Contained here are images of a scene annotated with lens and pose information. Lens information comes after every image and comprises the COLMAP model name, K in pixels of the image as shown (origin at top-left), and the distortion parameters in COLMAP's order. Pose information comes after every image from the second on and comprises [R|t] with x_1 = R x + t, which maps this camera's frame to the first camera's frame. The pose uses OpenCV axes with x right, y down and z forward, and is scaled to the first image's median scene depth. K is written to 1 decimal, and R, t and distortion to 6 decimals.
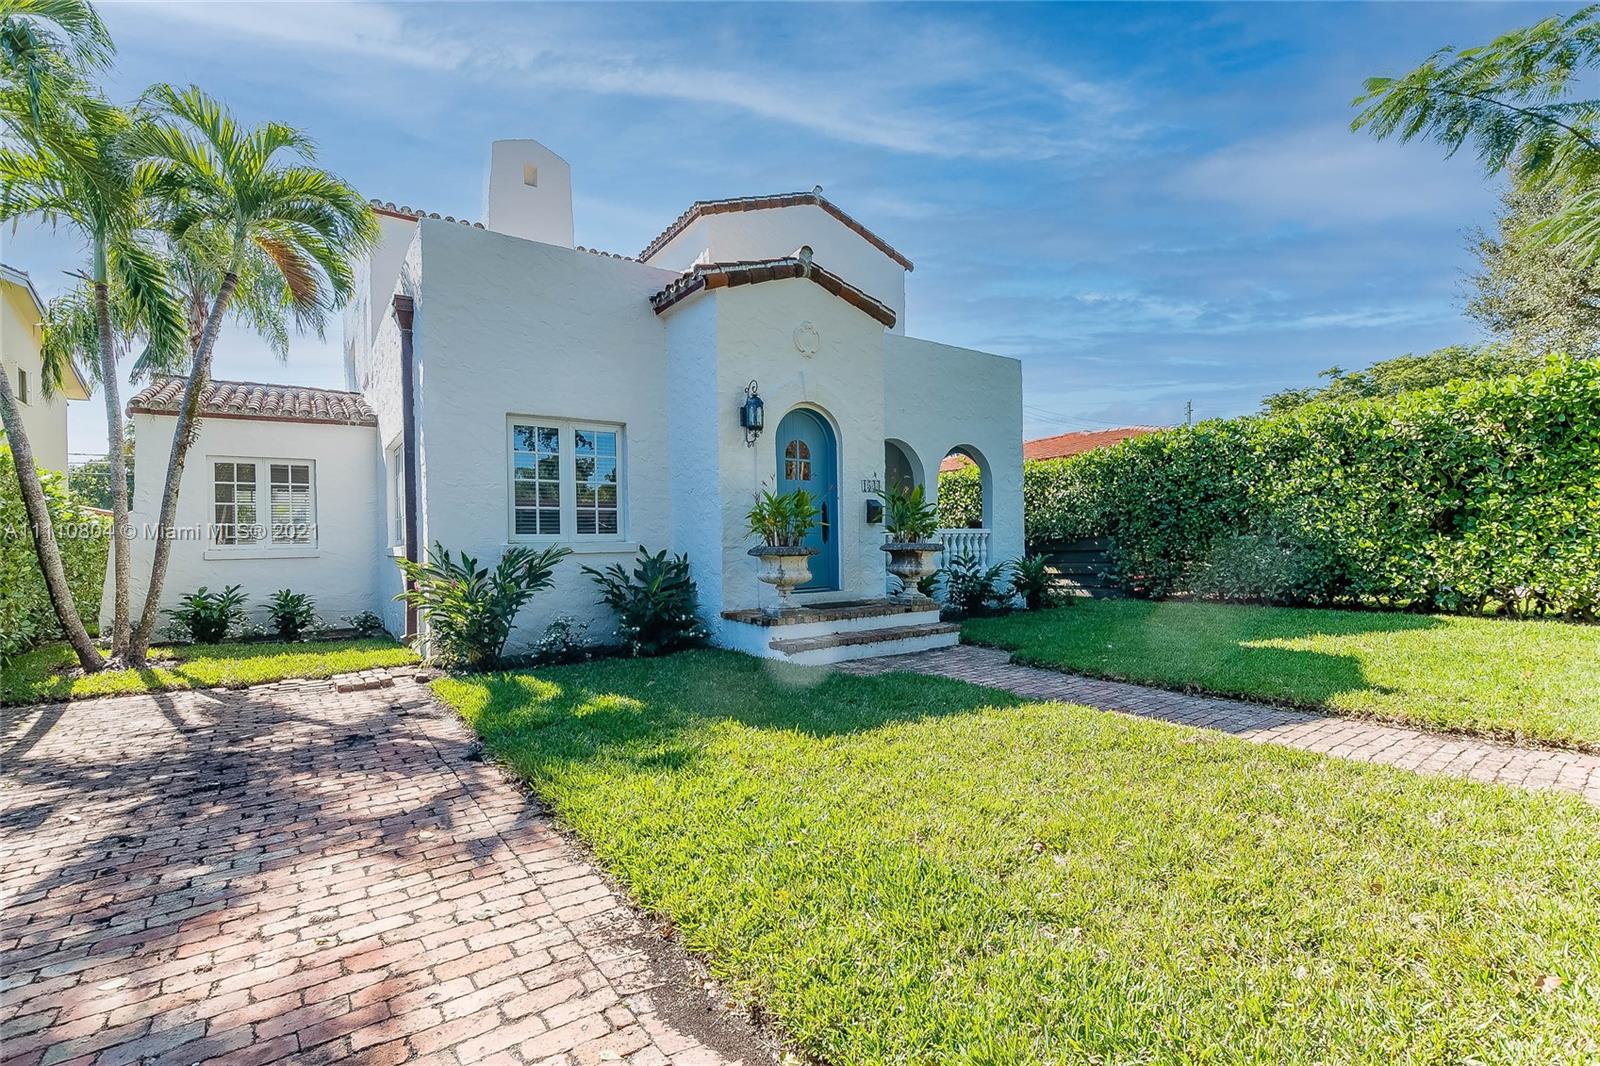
lens RADIAL K [[714.4, 0, 804.3], [0, 714.4, 533.1], [0, 0, 1]] dist [-0.000732, -0.000452]
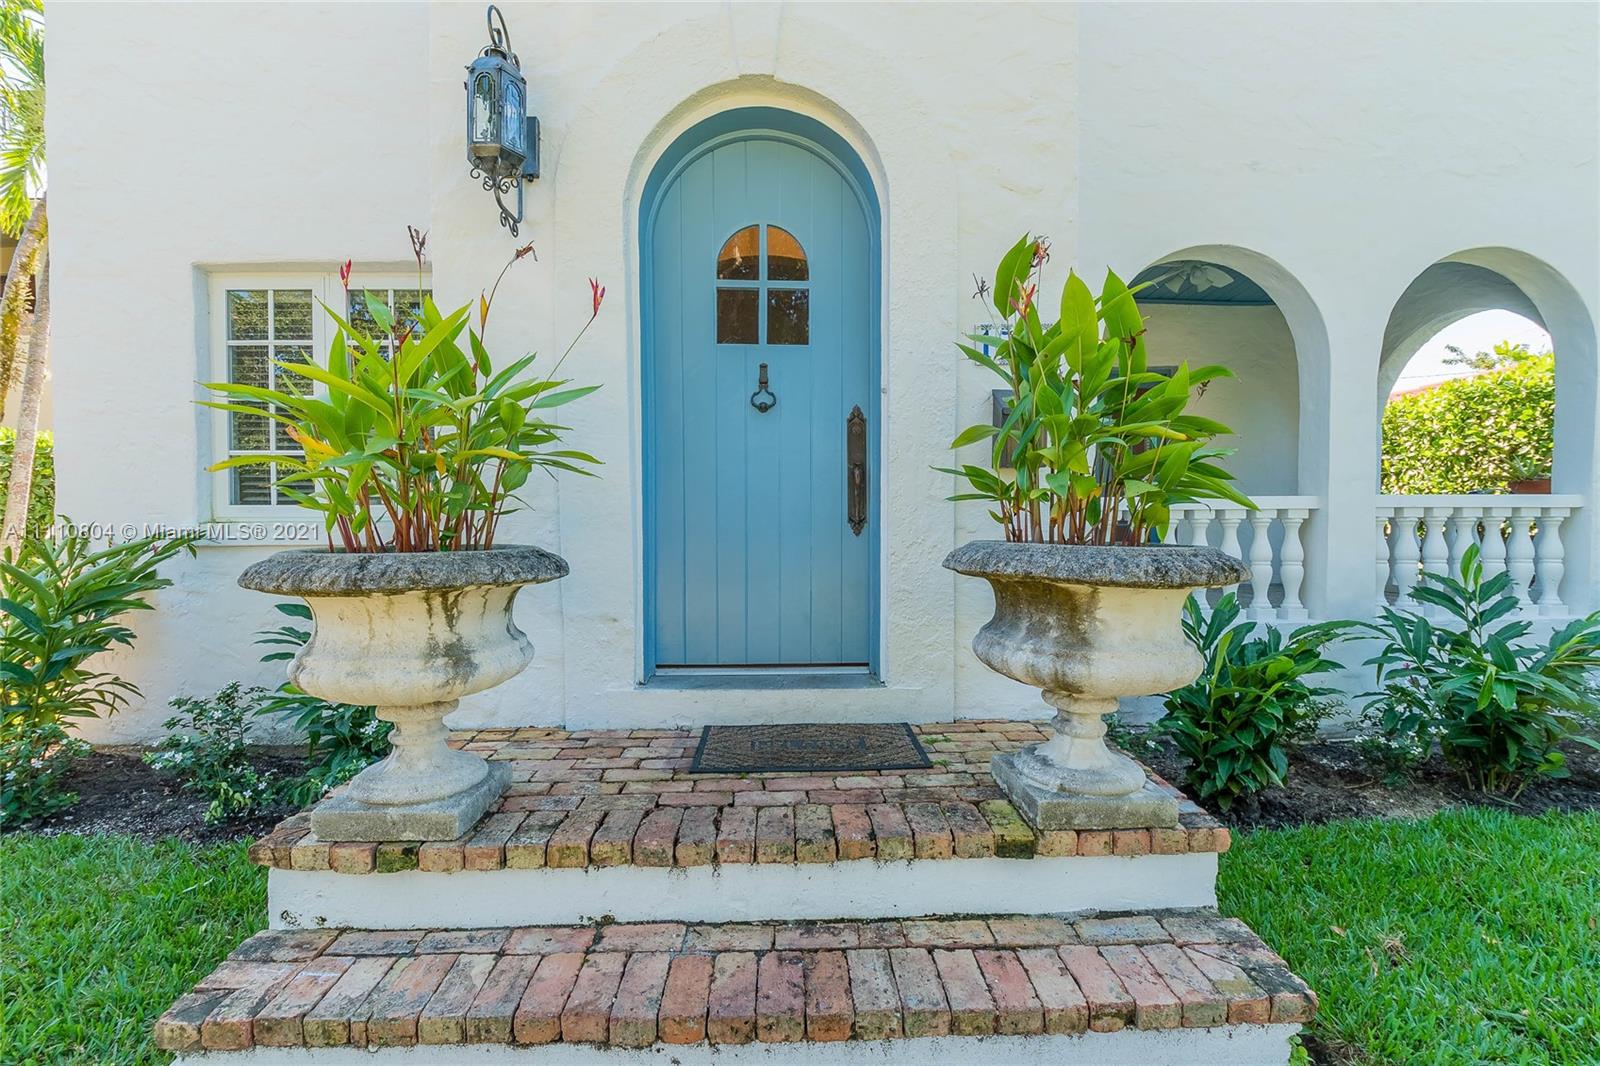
lens RADIAL K [[714.4, 0, 797.7], [0, 714.4, 516.6], [0, 0, 1]] dist [-0.000732, -0.000452]
pose [[0.830363, 0.006973, -0.557180, 0.153879], [-0.002253, 0.999956, 0.009157, 0.002730], [0.557219, -0.006349, 0.830341, 0.563099]]
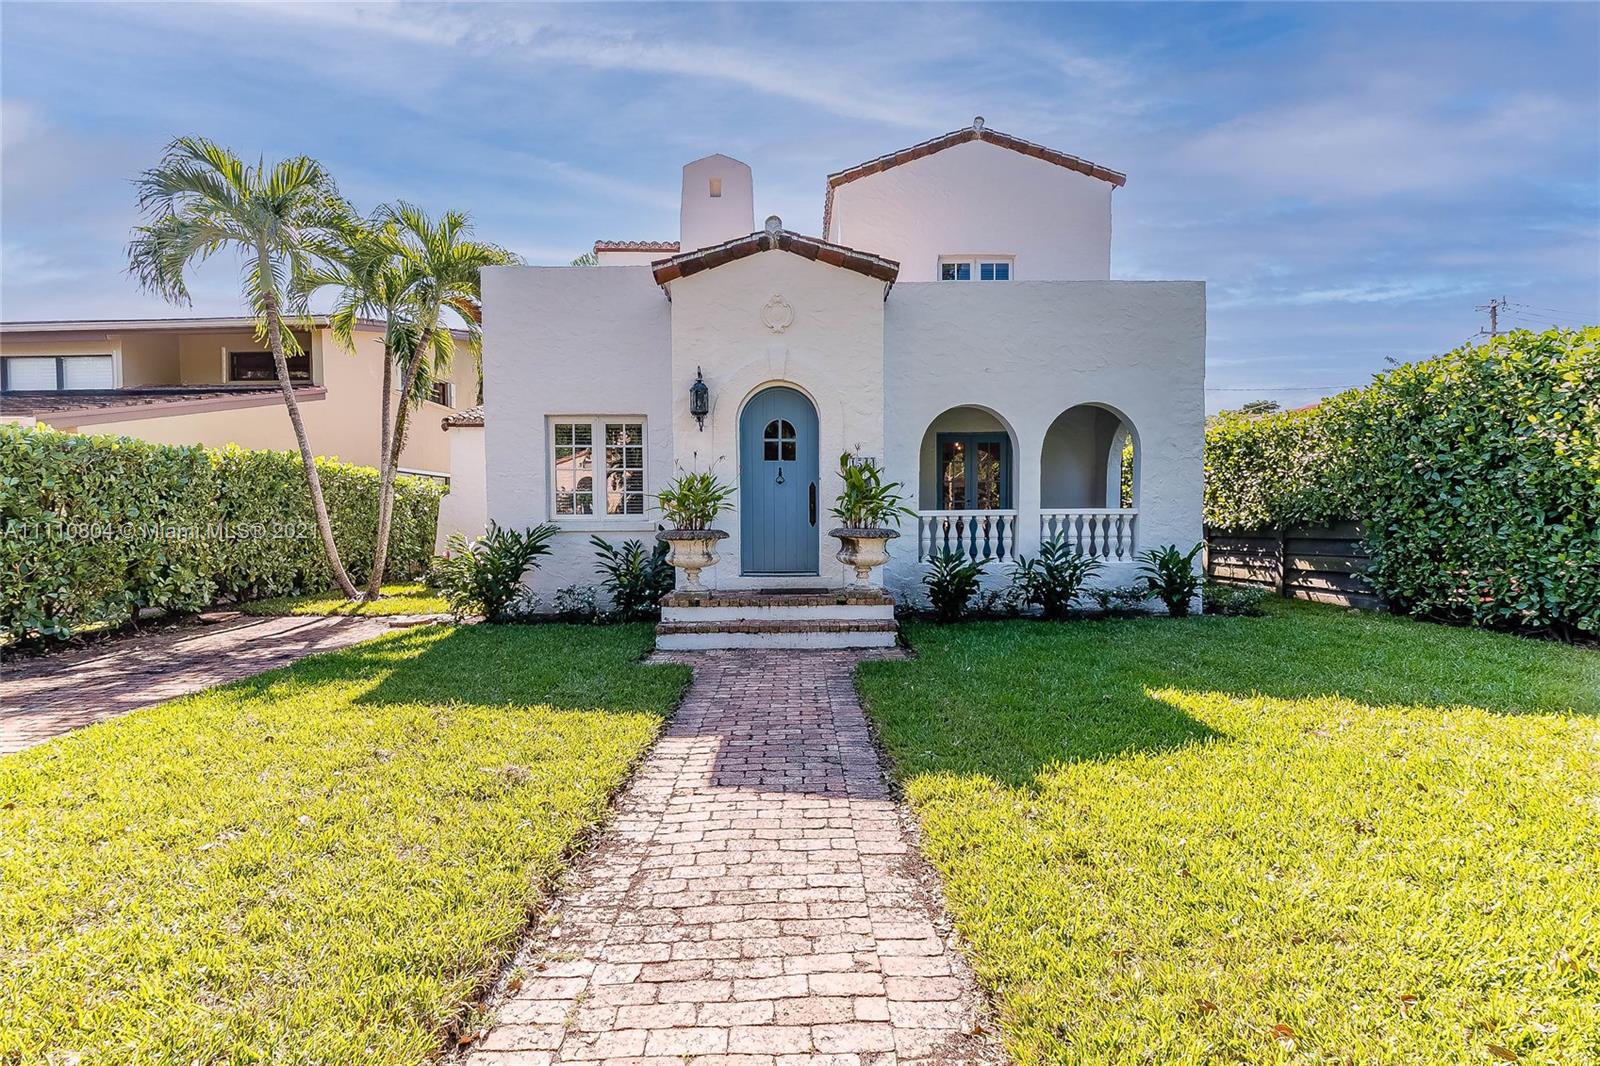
lens RADIAL K [[714.4, 0, 799.5], [0, 714.4, 537.9], [0, 0, 1]] dist [-0.000732, -0.000452]
pose [[0.824179, 0.030590, -0.565502, 0.443049], [-0.001873, 0.998682, 0.051292, -0.015038], [0.566326, -0.041215, 0.823150, 0.161151]]
